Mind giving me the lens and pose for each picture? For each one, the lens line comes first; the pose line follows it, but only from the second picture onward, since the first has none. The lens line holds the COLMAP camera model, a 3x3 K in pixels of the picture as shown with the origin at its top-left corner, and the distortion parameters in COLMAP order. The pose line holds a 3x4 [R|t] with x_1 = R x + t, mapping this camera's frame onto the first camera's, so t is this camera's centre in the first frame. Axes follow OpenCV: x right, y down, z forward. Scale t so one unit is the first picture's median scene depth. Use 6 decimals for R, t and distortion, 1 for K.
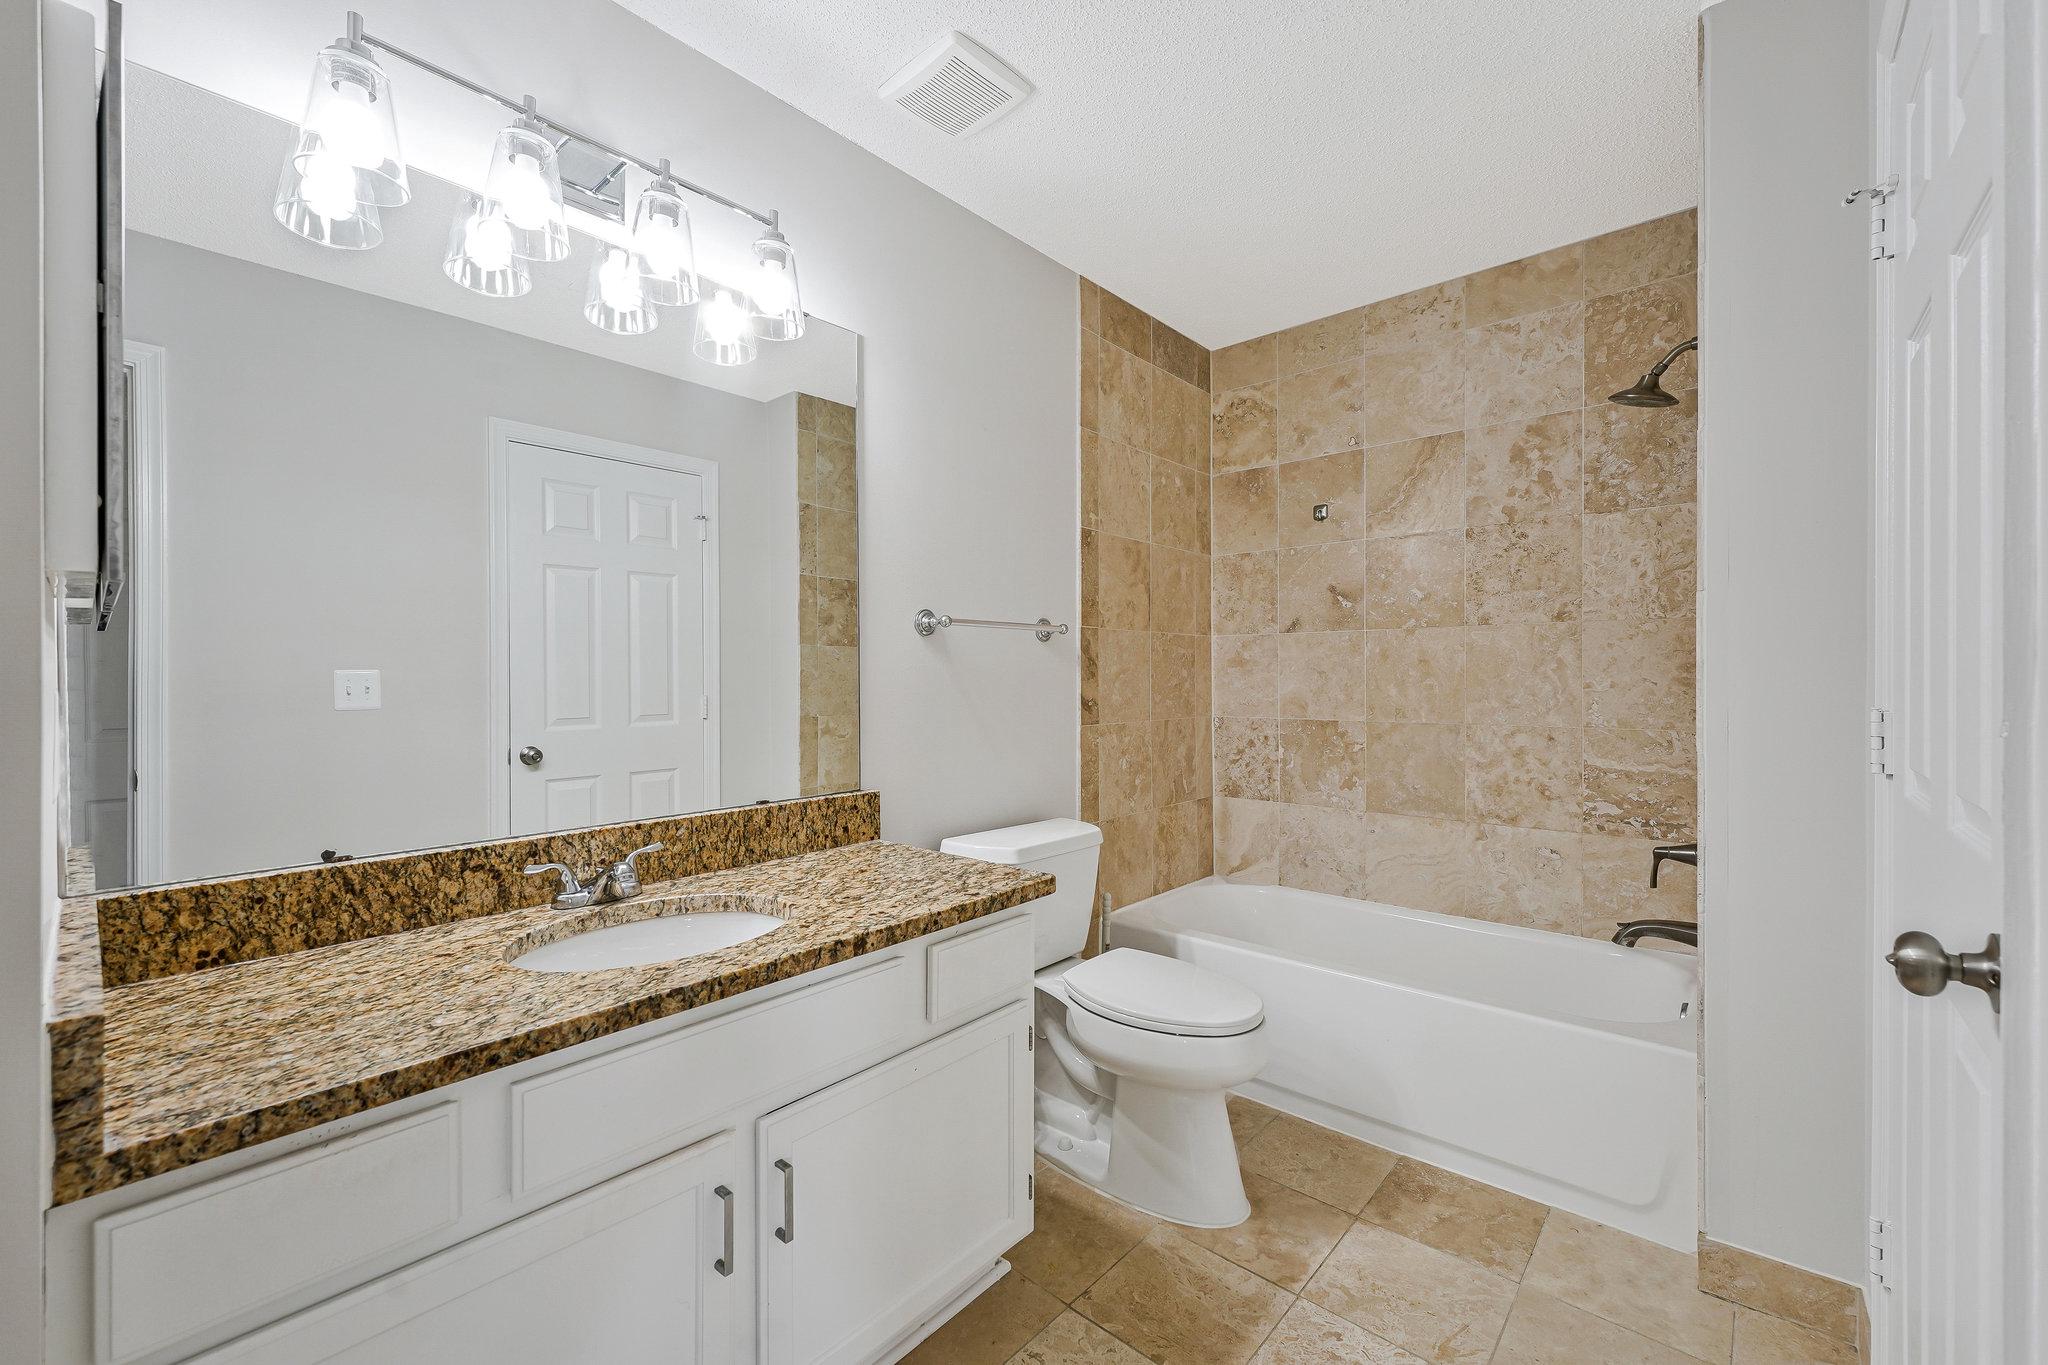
lens RADIAL K [[834.5, 0, 1024.3], [0, 834.5, 679.9], [0, 0, 1]] dist [0.001460, -0.000290]
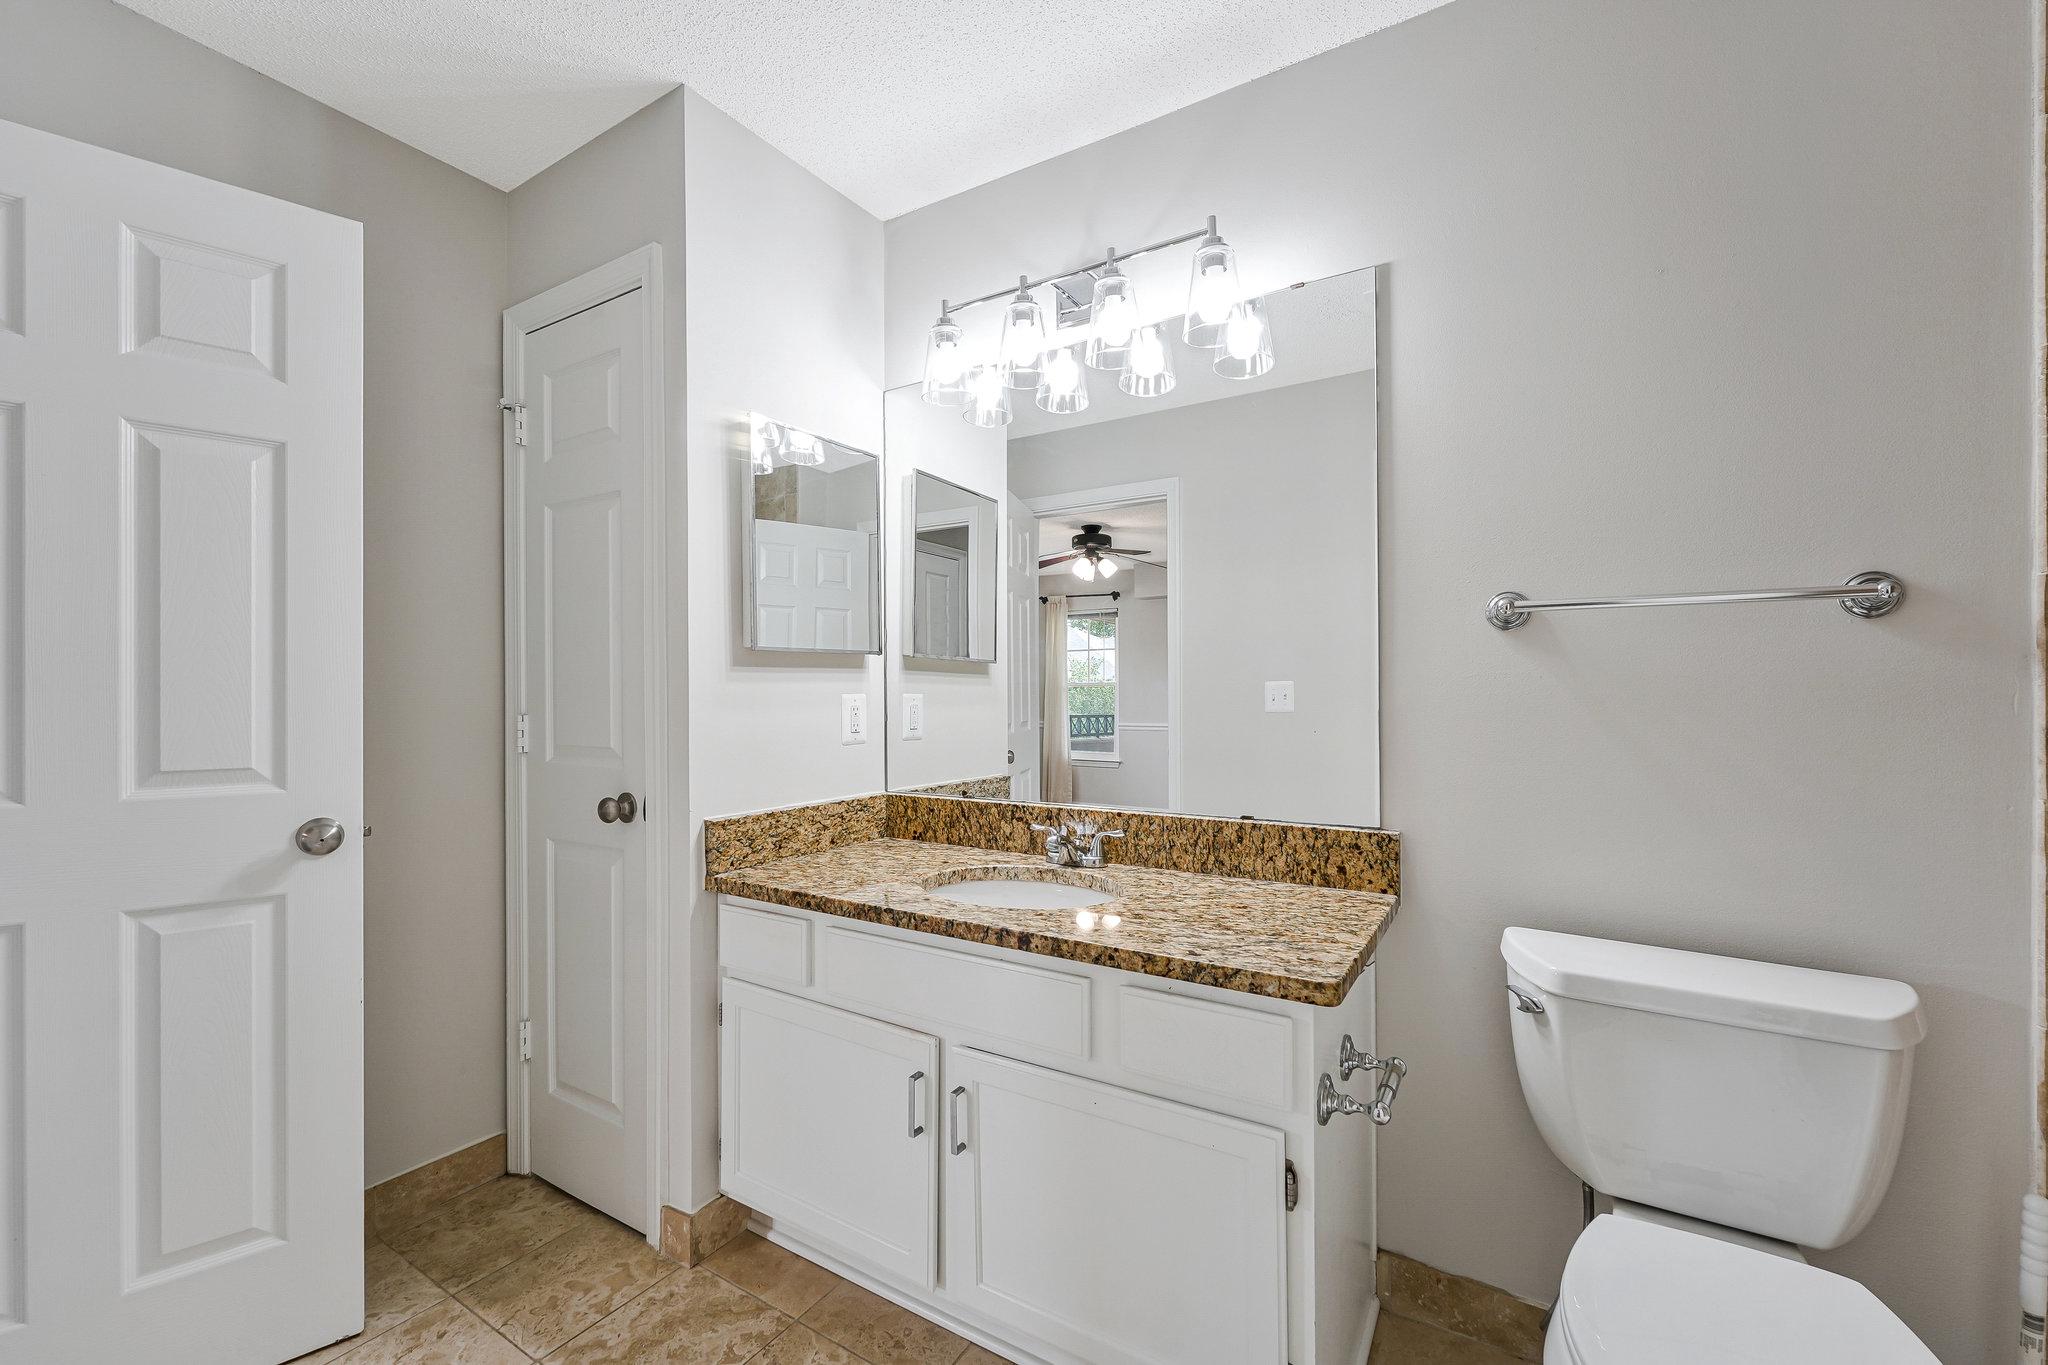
lens RADIAL K [[842.7, 0, 1018.7], [0, 842.7, 686.3], [0, 0, 1]] dist [-0.000255, -0.000009]
pose [[0.160013, 0.000770, -0.987115, 0.749648], [-0.000919, 0.999999, 0.000631, -0.008101], [0.987114, 0.000806, 0.160014, 0.710060]]
